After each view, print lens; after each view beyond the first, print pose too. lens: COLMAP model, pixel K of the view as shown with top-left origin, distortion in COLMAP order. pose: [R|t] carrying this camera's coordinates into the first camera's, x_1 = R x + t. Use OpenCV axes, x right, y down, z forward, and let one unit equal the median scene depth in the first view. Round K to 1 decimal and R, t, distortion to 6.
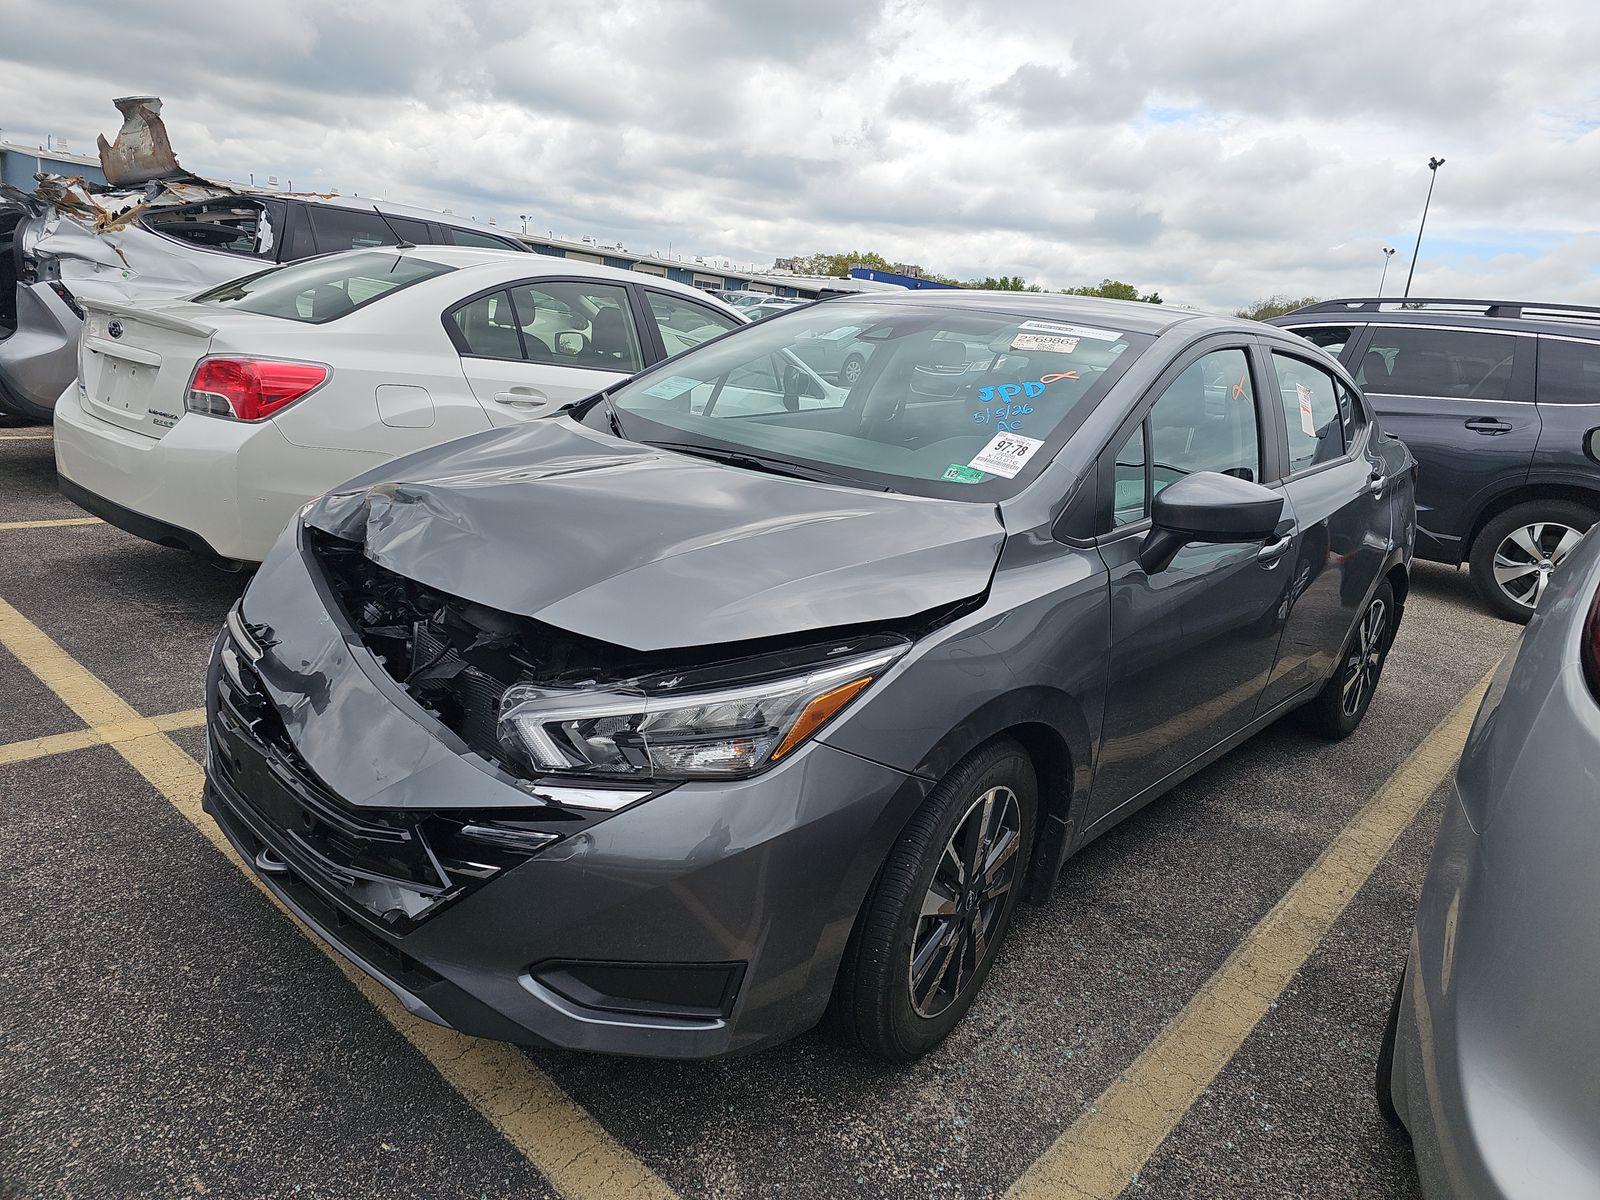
lens RADIAL K [[1062.5, 0, 828.9], [0, 1062.5, 600.3], [0, 0, 1]] dist [0.060574, -0.056850]
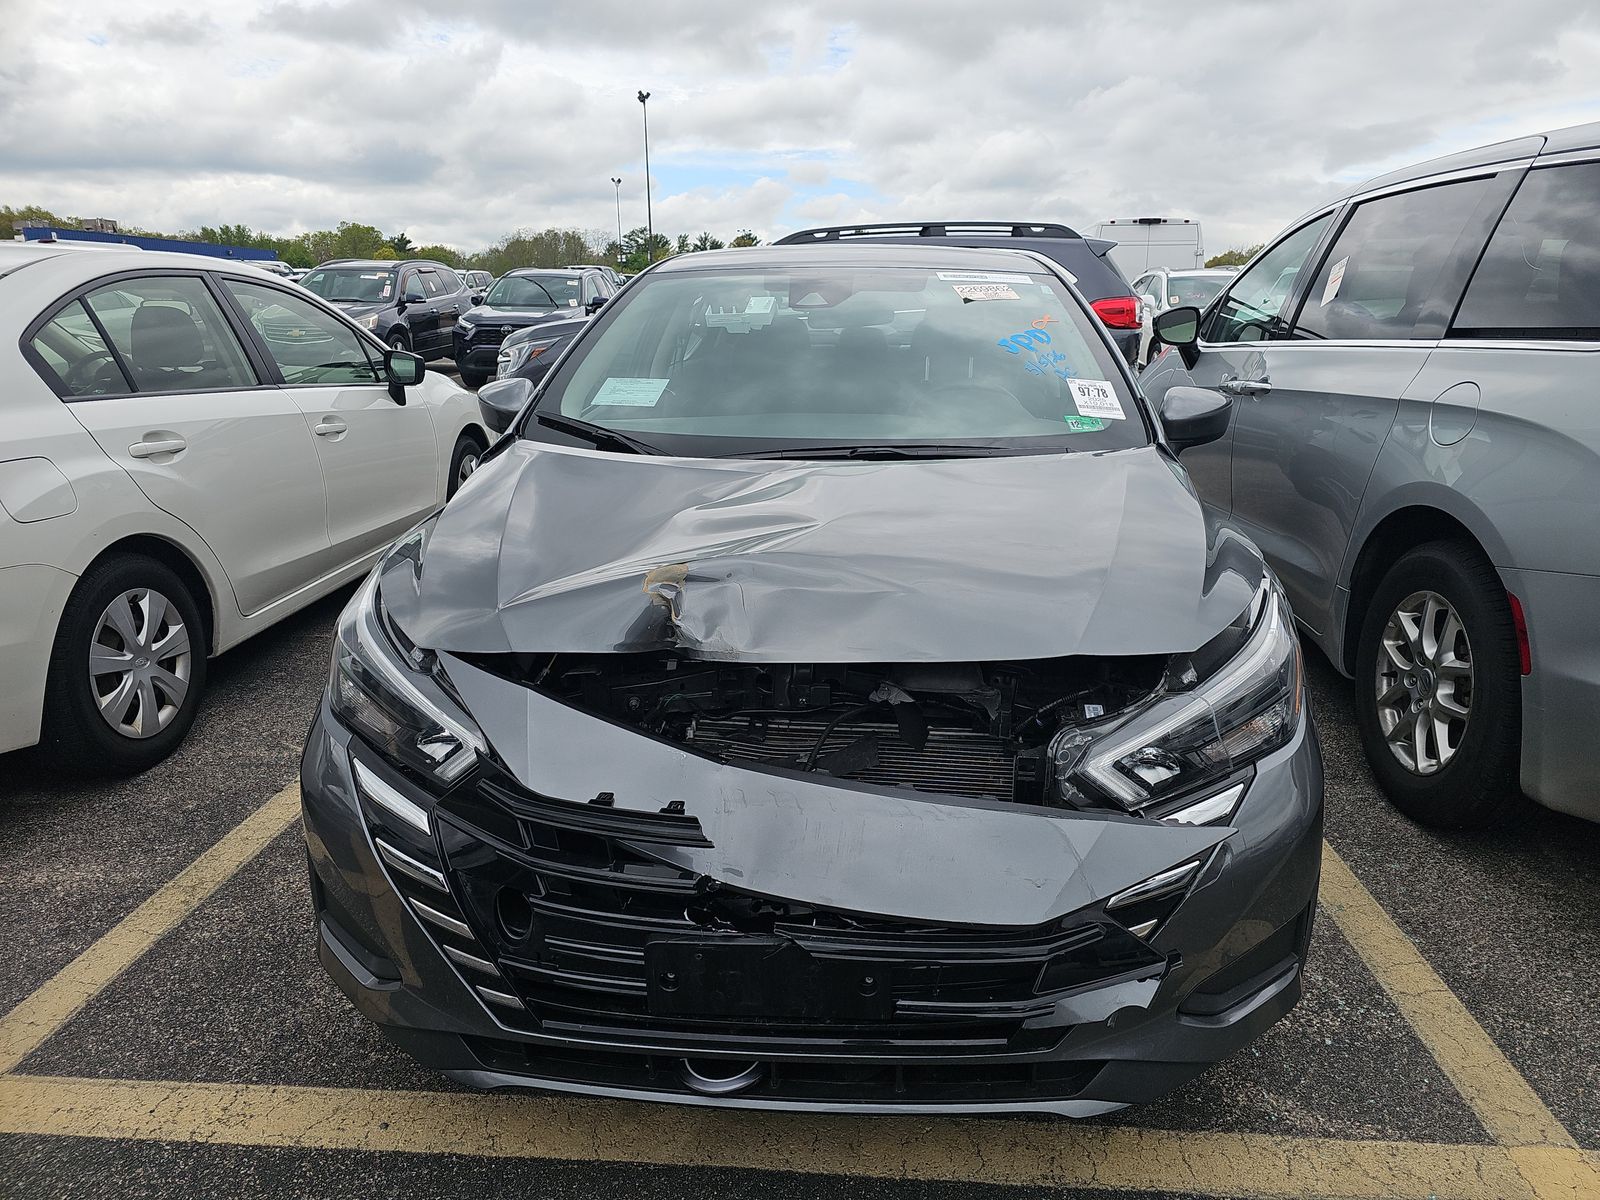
lens RADIAL K [[1062.5, 0, 828.9], [0, 1062.5, 600.3], [0, 0, 1]] dist [0.060574, -0.056850]
pose [[0.781968, -0.267627, 0.562940, -0.365901], [0.236803, 0.962973, 0.128869, -0.075321], [-0.576585, 0.032535, 0.816389, 0.150875]]
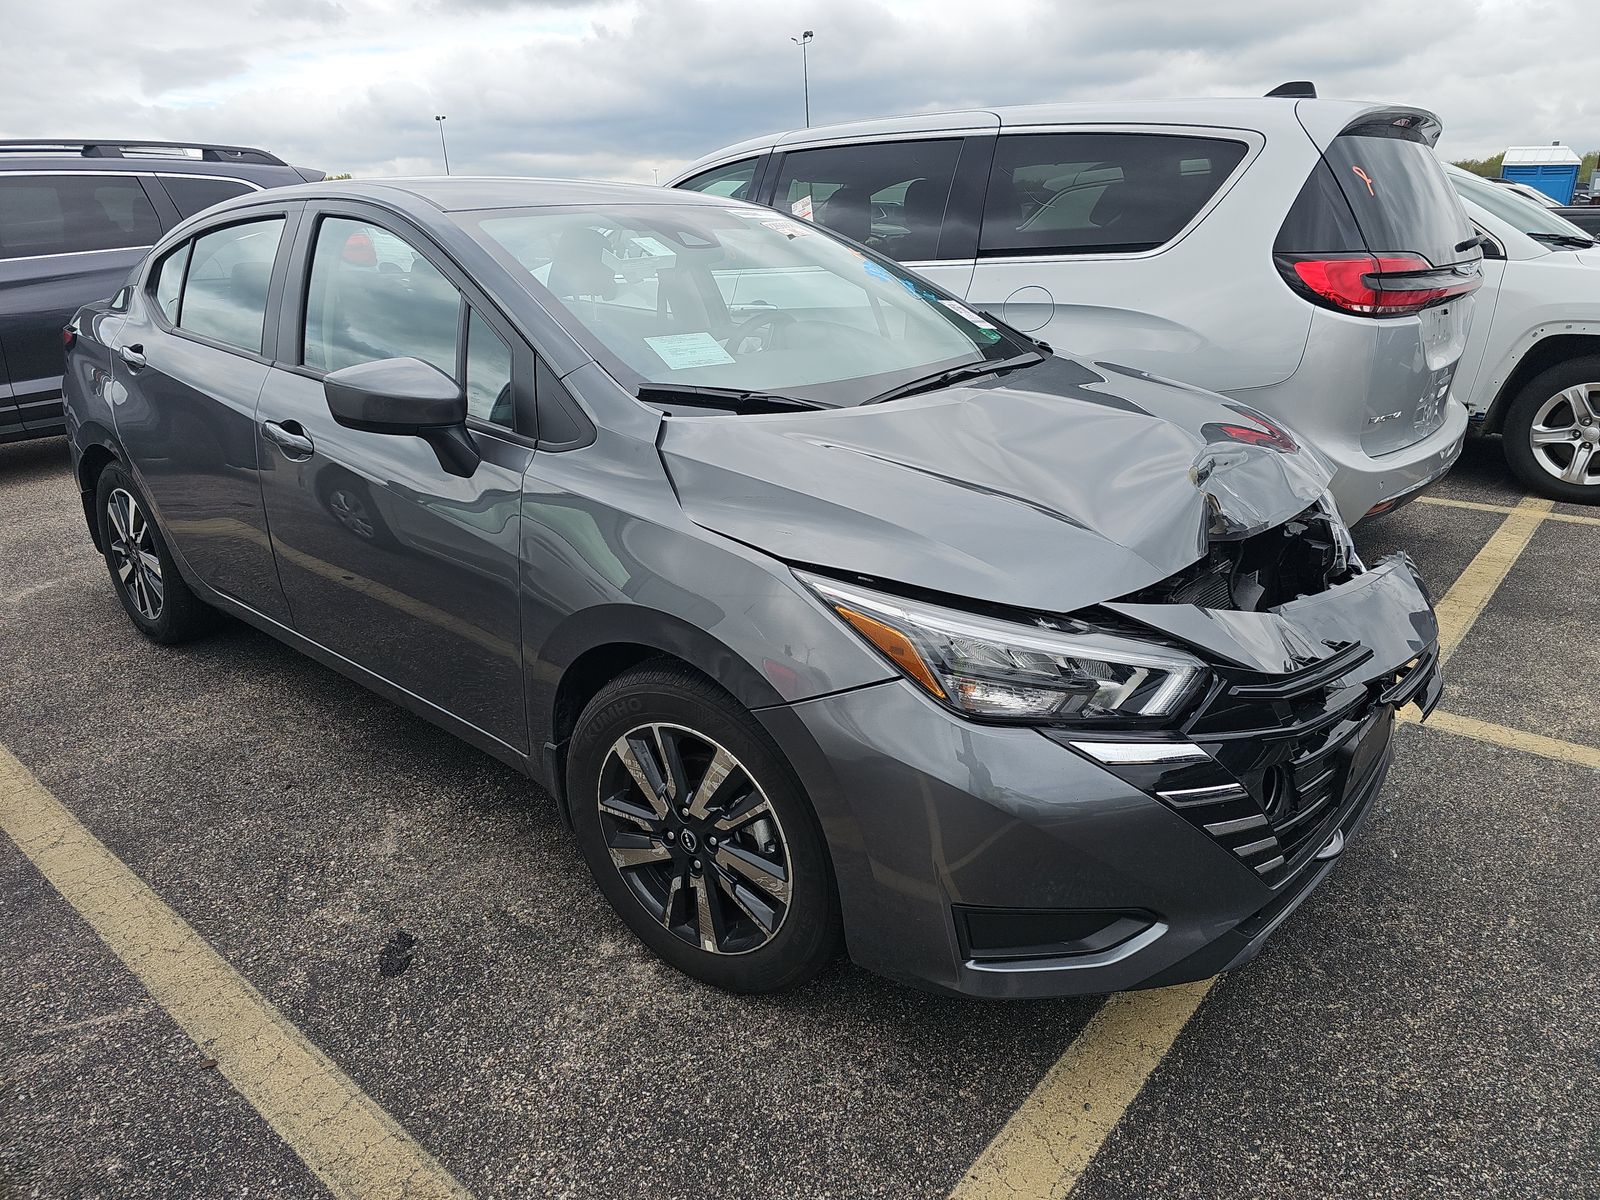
lens RADIAL K [[1060.6, 0, 803.9], [0, 1060.6, 566.5], [0, 0, 1]] dist [0.062946, -0.061627]
pose [[-0.022765, -0.407481, 0.912930, -0.595671], [0.271178, 0.876415, 0.397945, -0.228106], [-0.962260, 0.256626, 0.090548, 0.597782]]
